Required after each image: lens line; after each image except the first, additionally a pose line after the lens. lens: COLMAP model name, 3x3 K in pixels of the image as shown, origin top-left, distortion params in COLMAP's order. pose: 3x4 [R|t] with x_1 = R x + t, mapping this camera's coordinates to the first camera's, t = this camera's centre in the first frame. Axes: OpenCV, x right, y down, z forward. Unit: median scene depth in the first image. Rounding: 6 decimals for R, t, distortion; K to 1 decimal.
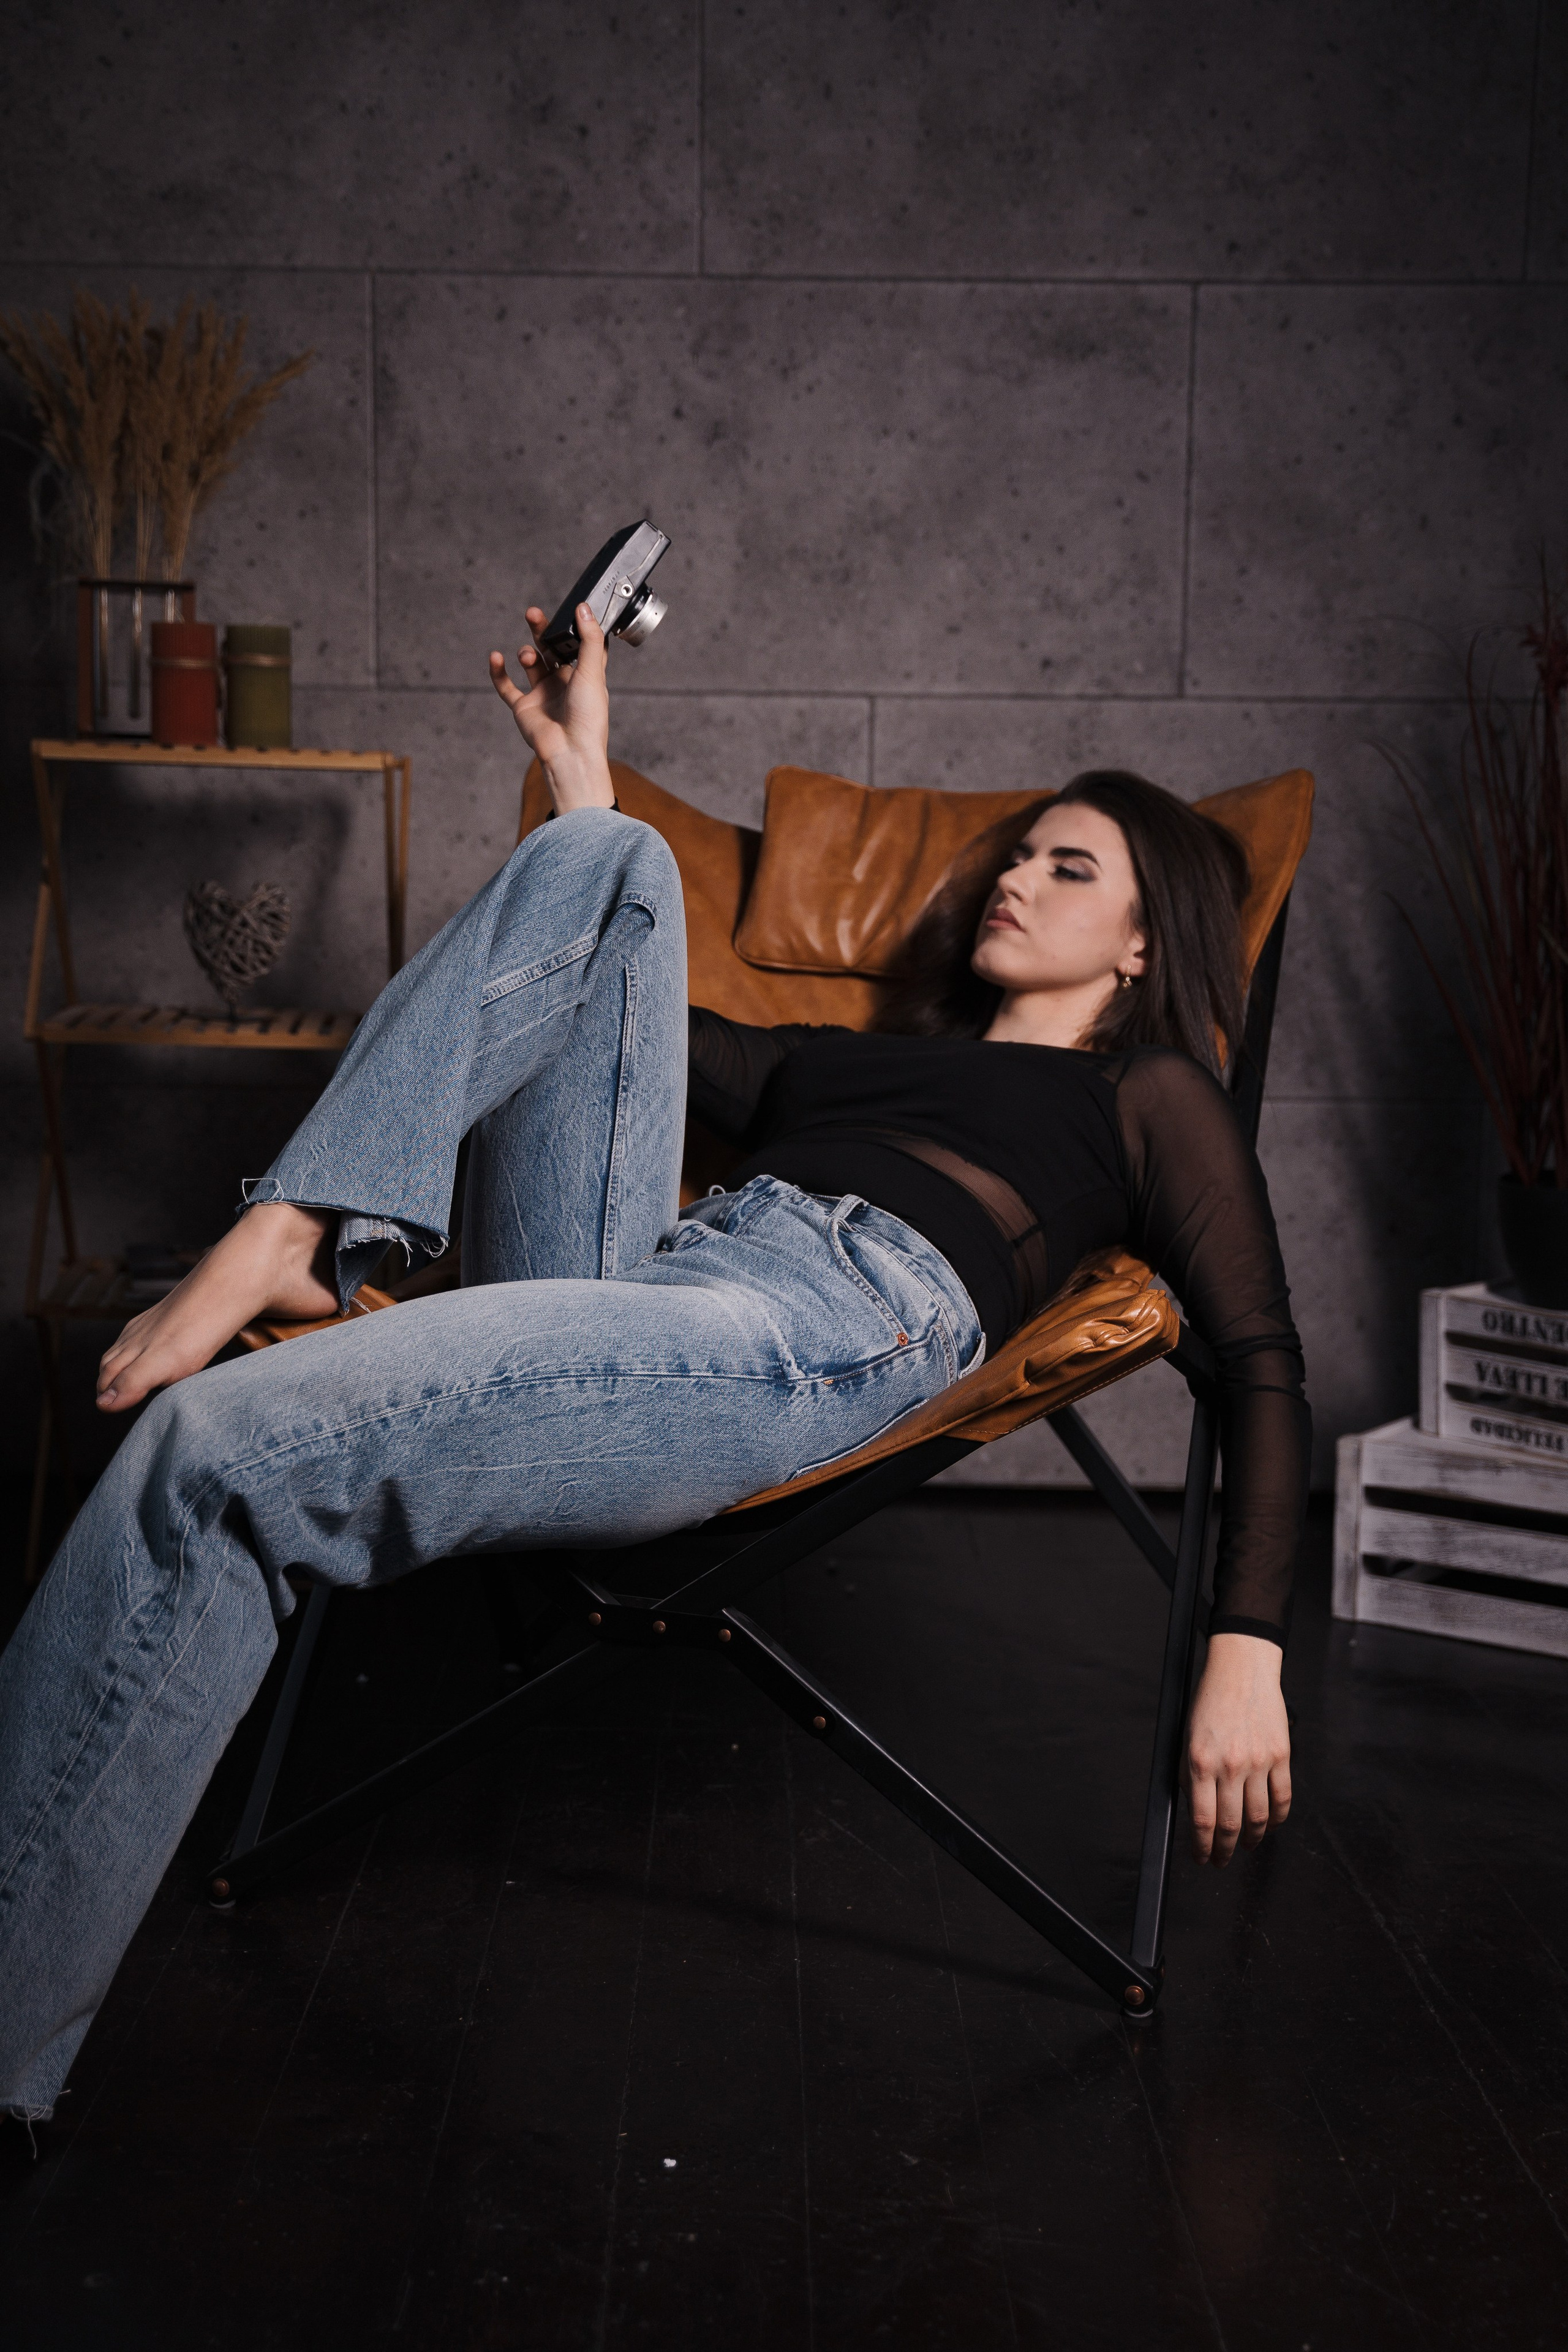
lens RADIAL K [[3094.9, 0, 784.0], [0, 3094.9, 1176.0], [0, 0, 1]] dist [-0.007963, 0.084333]
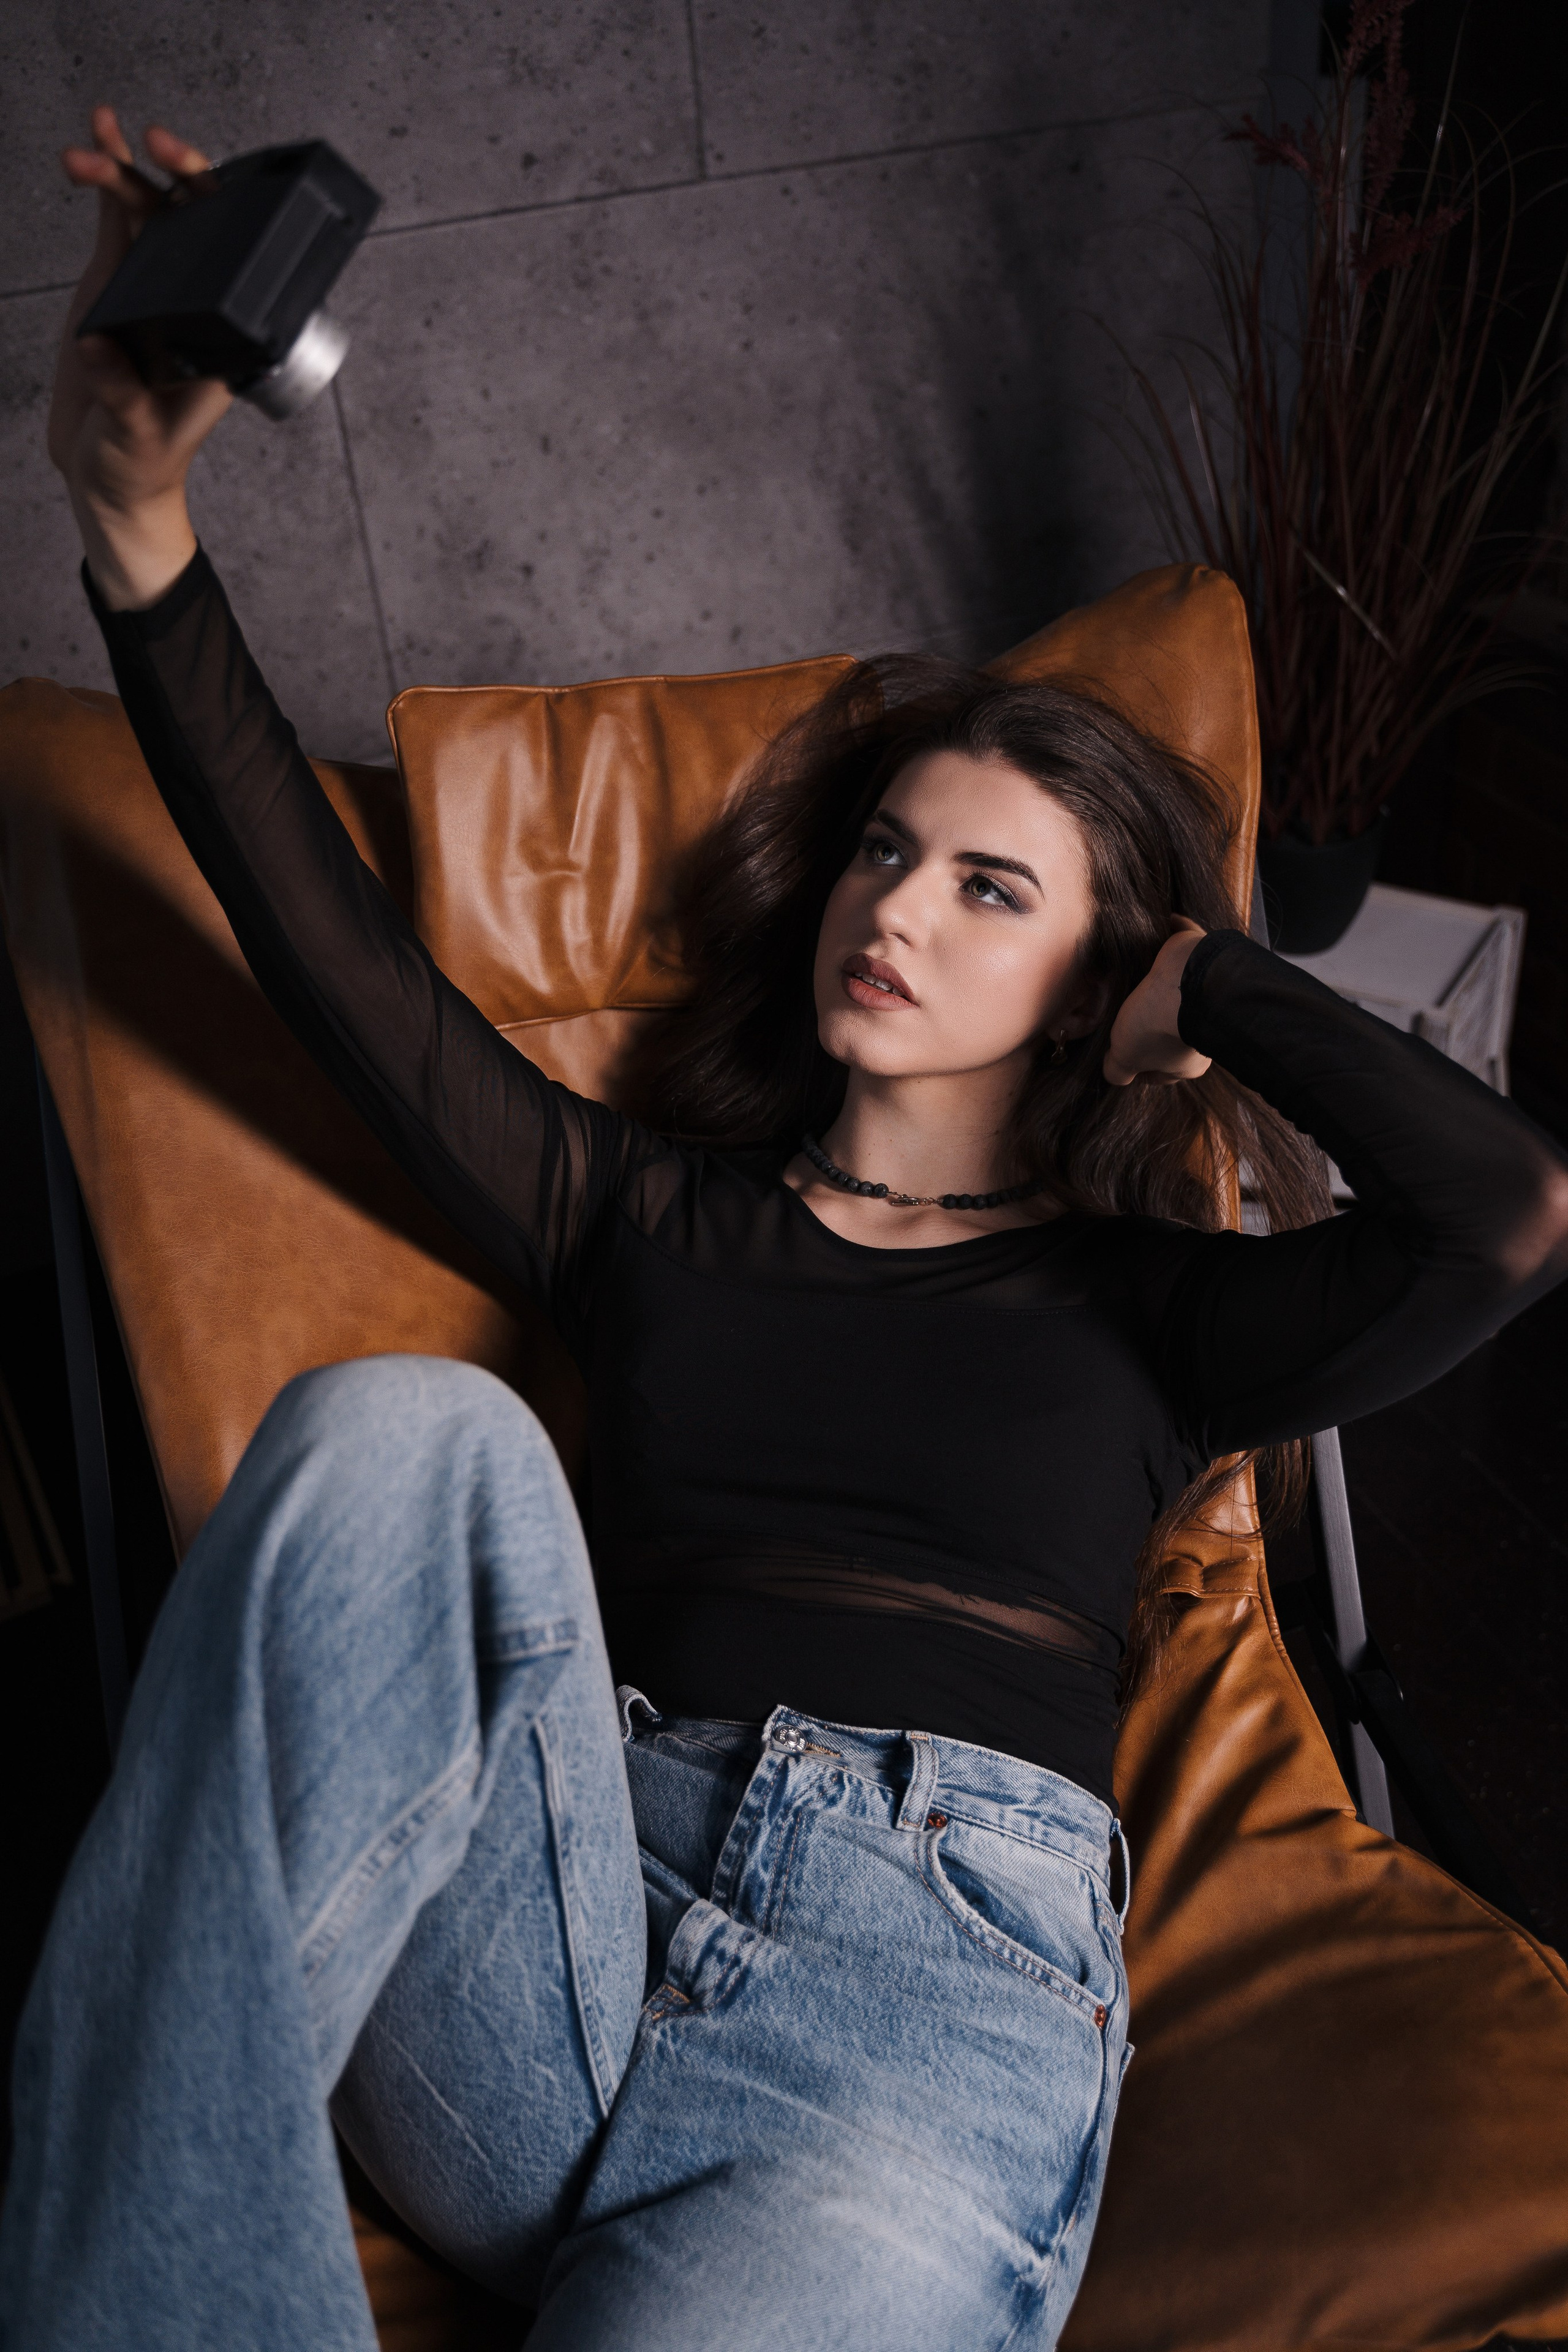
lens RADIAL K [[1942.6, 0, 770.7], [0, 1942.6, 1148.1], [0, 0, 1]] dist [-0.070173, 0.011526]
pose [[0.926399, -0.287599, 0.243048, -0.041379], [0.130391, 0.850555, 0.509465, -0.189670], [-0.353247, -0.440276, 0.825453, 0.495421]]
